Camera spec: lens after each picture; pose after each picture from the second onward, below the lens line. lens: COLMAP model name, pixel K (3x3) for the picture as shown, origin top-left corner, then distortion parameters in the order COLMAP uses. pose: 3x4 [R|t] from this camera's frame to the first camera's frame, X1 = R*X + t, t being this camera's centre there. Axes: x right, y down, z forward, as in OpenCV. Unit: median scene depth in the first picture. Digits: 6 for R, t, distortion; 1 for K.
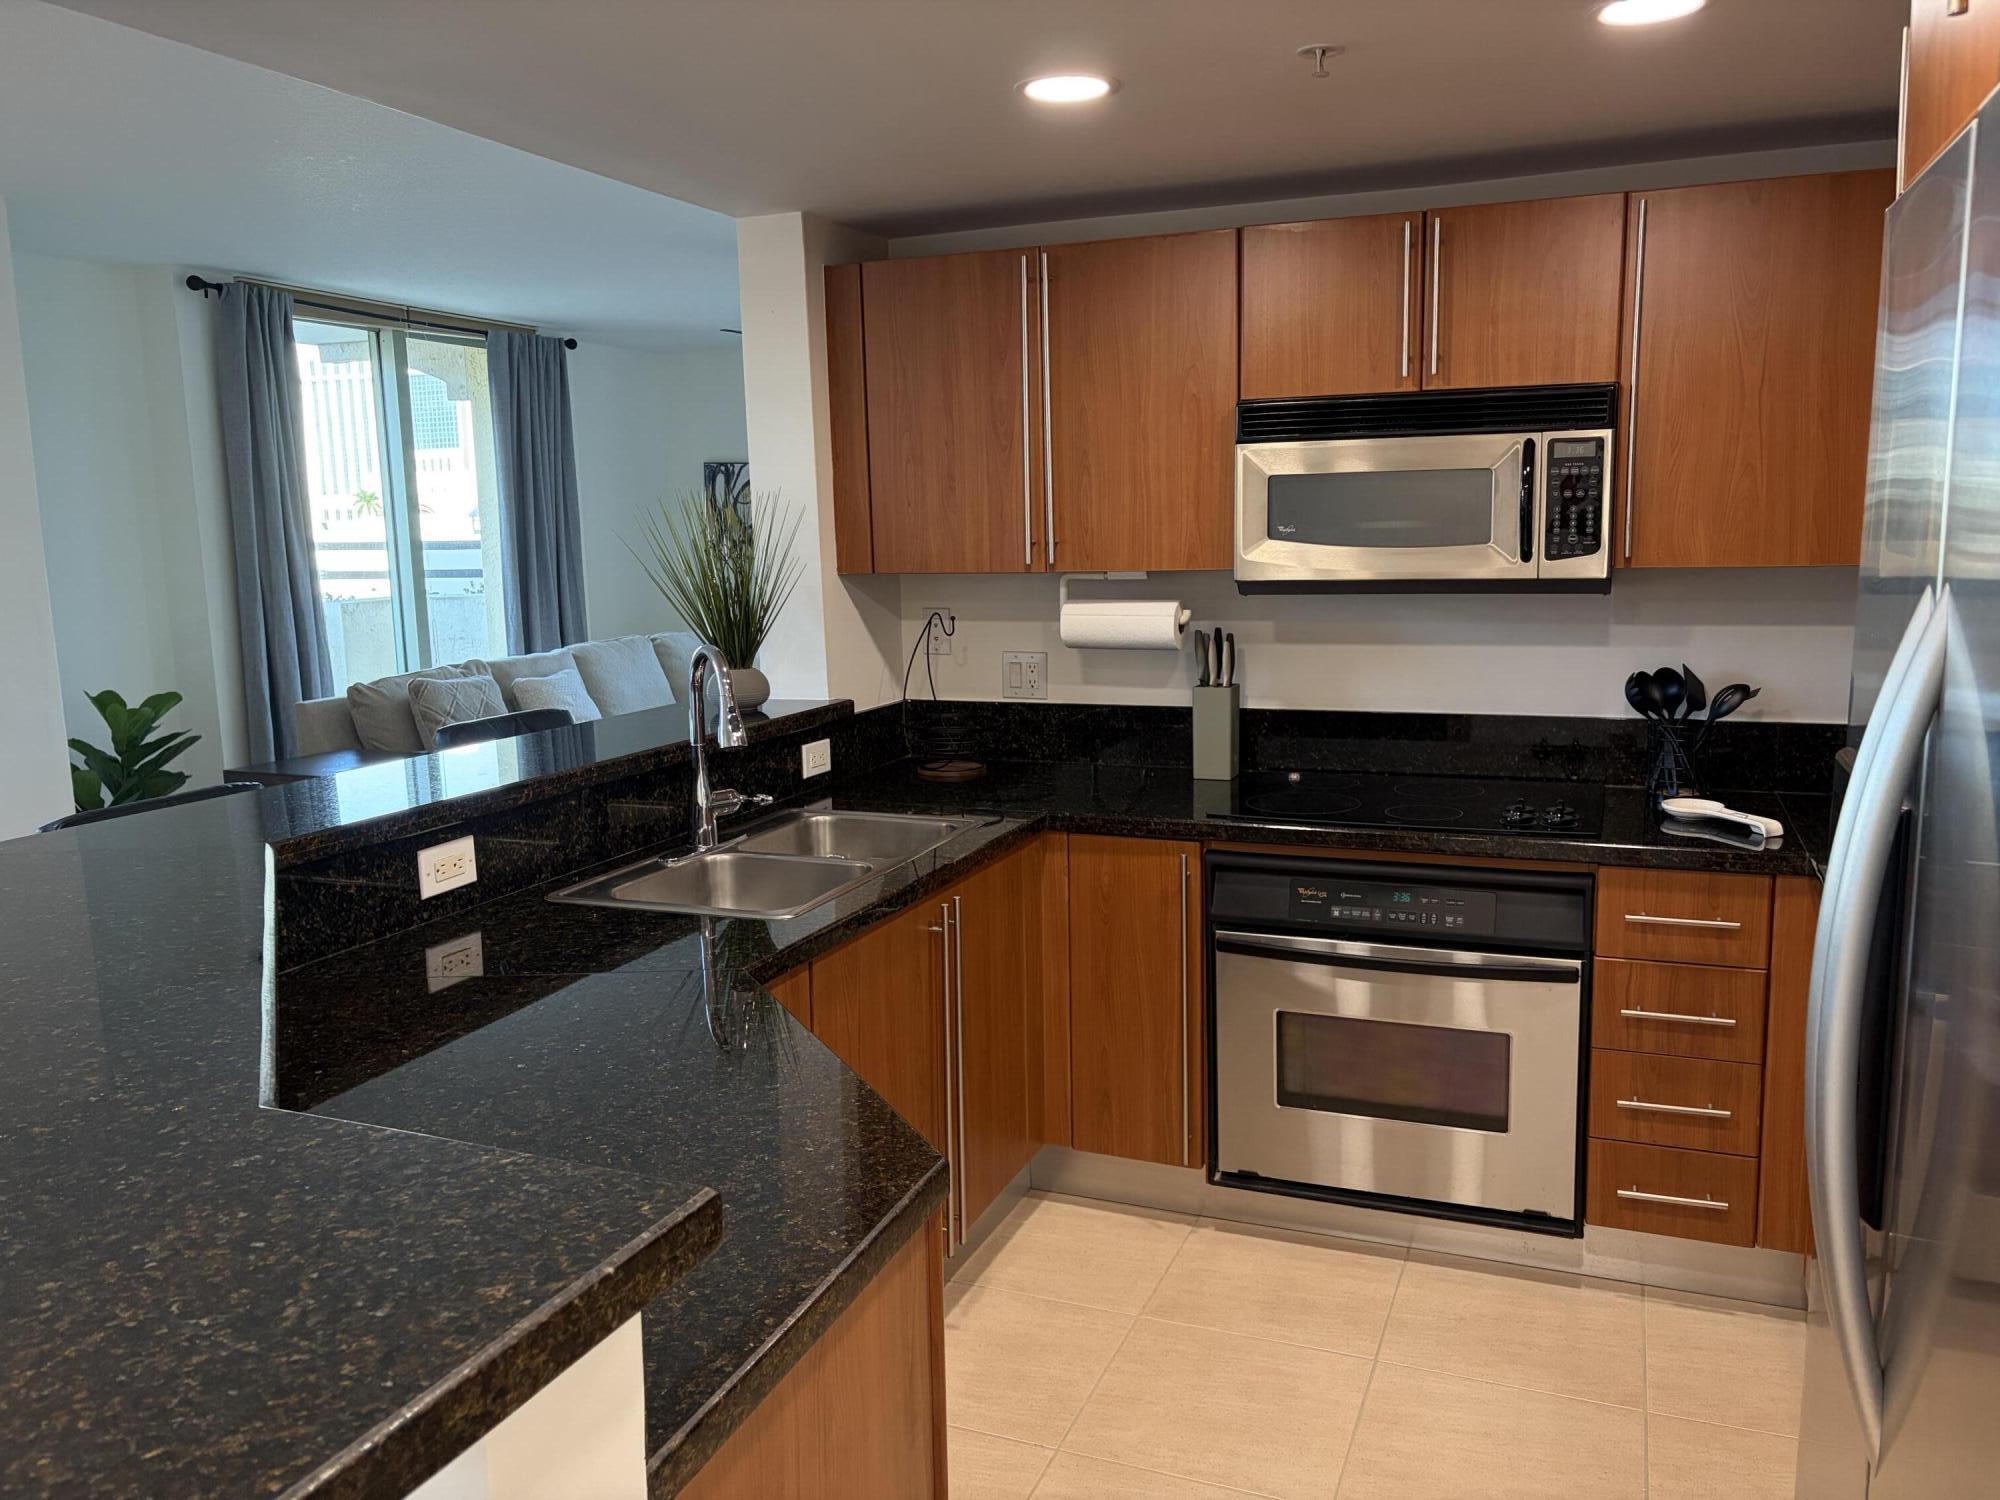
lens RADIAL K [[1526.0, 0, 1005.5], [0, 1526.0, 753.1], [0, 0, 1]] dist [0.042287, -0.051984]
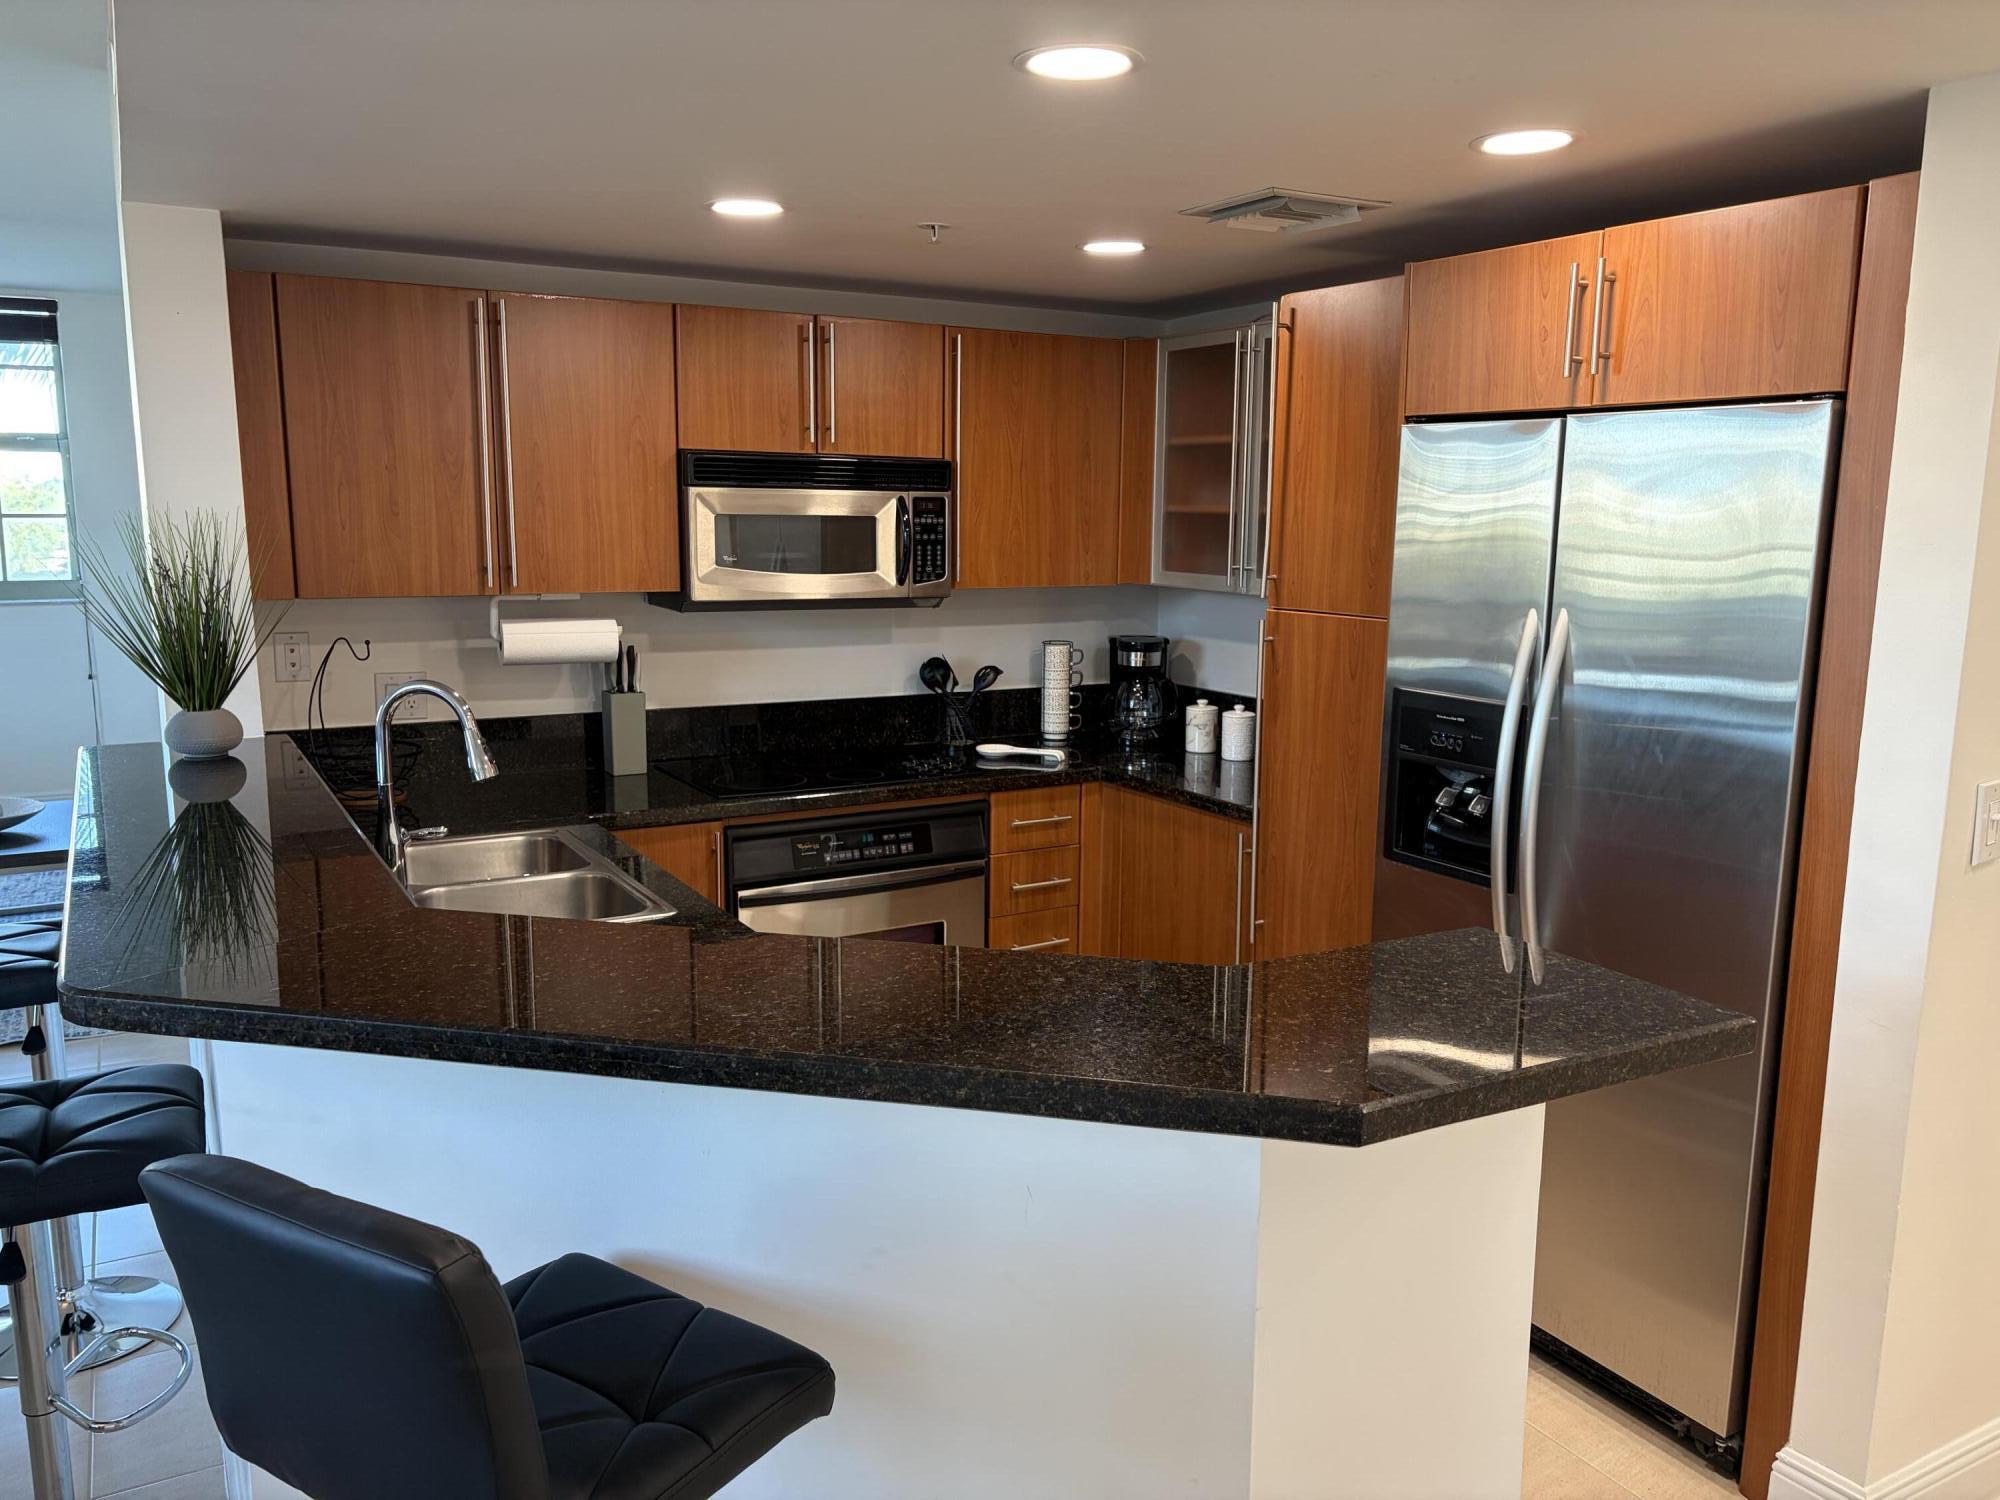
lens RADIAL K [[1526.0, 0, 1025.2], [0, 1526.0, 779.2], [0, 0, 1]] dist [0.042287, -0.051984]
pose [[0.598561, -0.113794, 0.792954, -0.596700], [0.095904, 0.992919, 0.070097, -0.031040], [-0.795316, 0.034090, 0.605236, 0.071279]]
